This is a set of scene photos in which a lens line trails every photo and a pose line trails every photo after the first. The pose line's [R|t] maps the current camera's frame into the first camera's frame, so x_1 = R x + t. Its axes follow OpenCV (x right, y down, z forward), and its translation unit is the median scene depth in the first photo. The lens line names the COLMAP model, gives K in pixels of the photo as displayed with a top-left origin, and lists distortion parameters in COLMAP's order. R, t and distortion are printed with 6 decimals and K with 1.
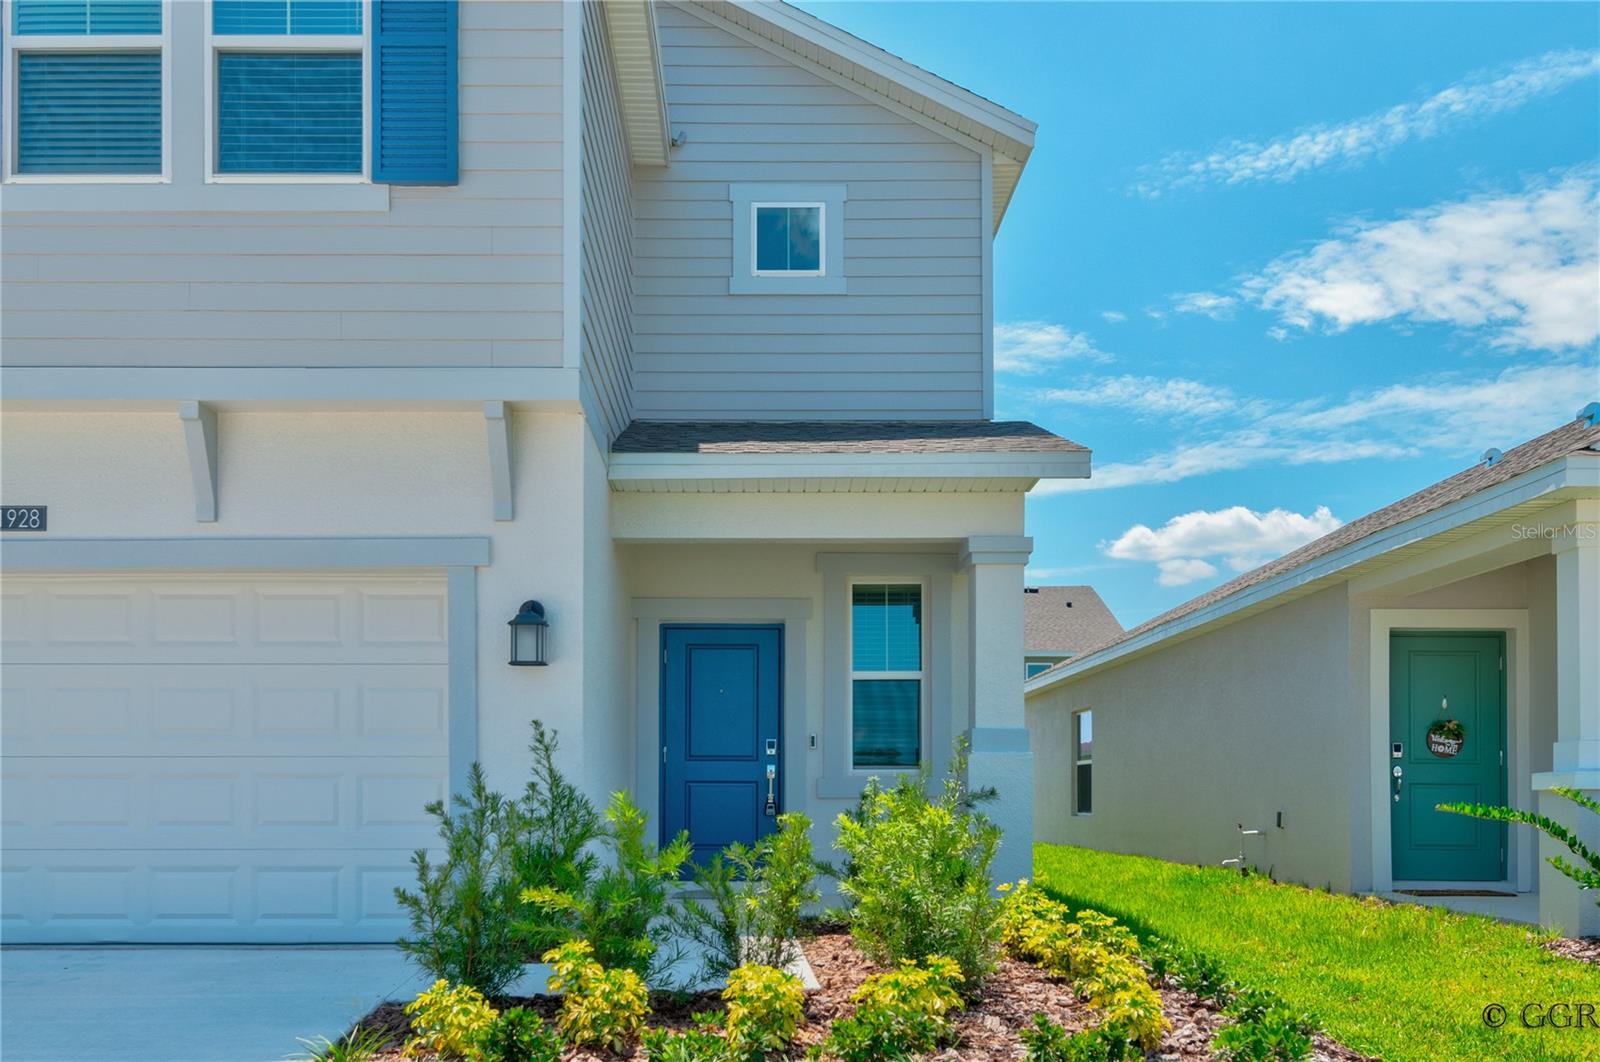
lens RADIAL K [[1568.2, 0, 799.7], [0, 1568.2, 641.2], [0, 0, 1]] dist [0.003559, -0.008217]
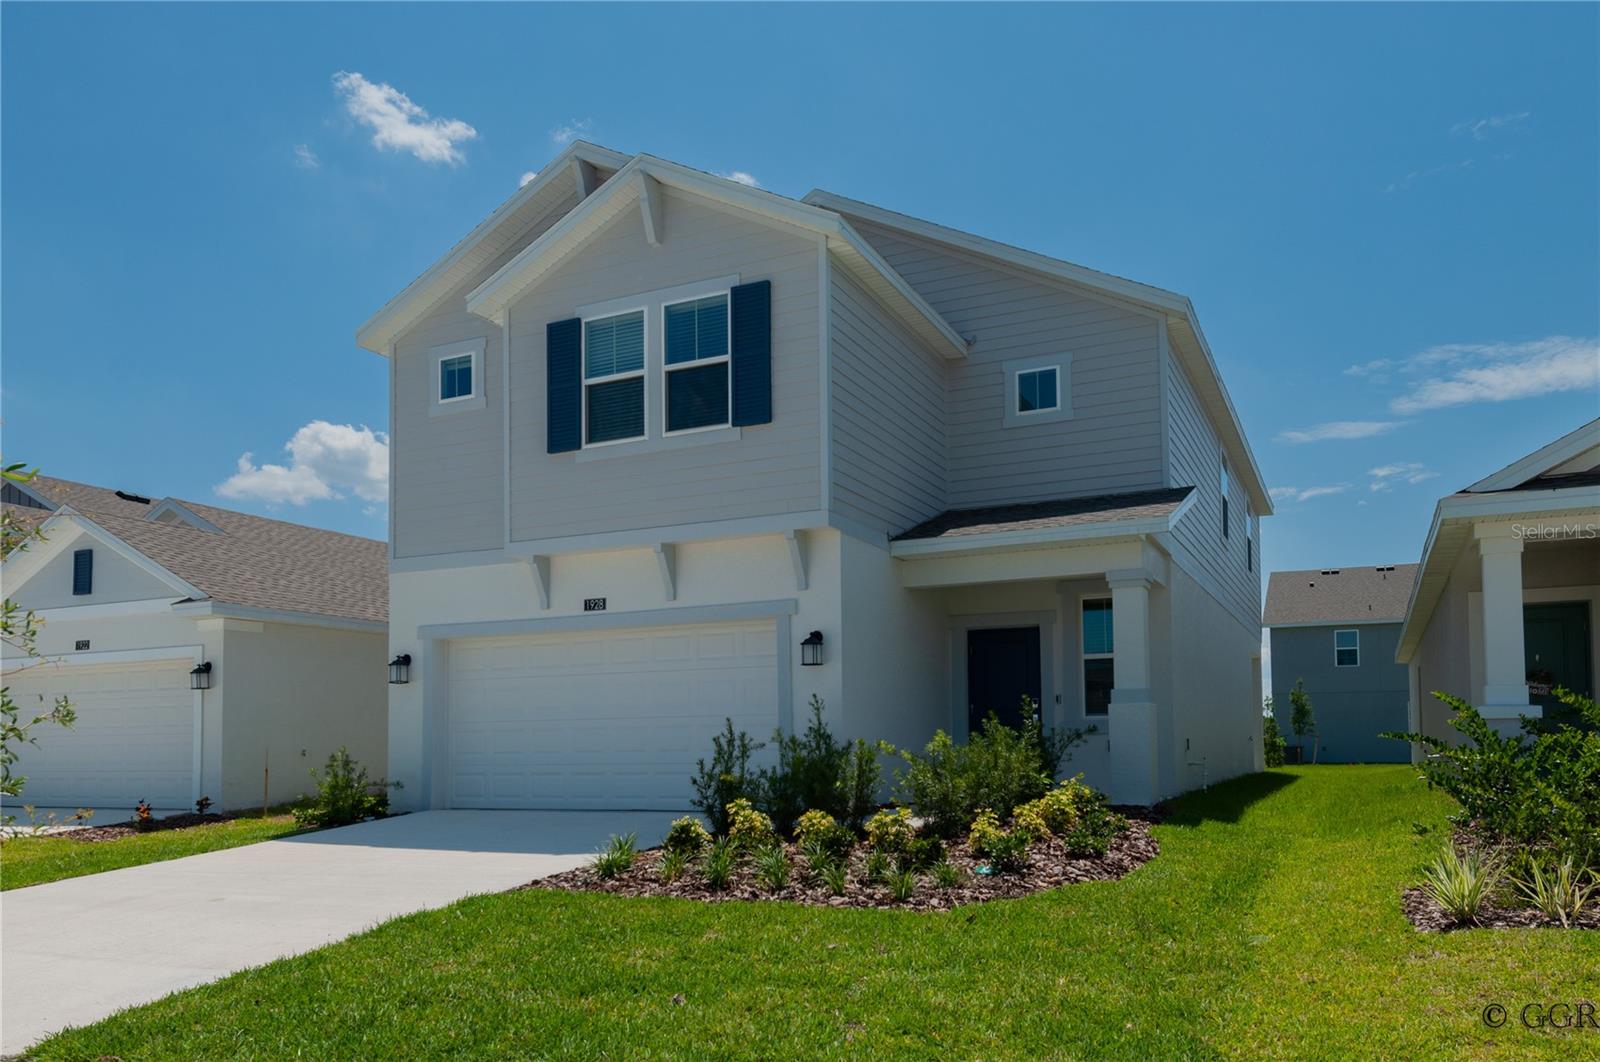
lens RADIAL K [[1114.2, 0, 804.6], [0, 1114.2, 527.0], [0, 0, 1]] dist [0.056930, -0.043524]
pose [[0.912286, -0.092653, -0.398936, 0.365832], [0.056048, 0.993154, -0.102489, -0.012804], [0.405701, 0.071140, 0.911233, -0.255248]]
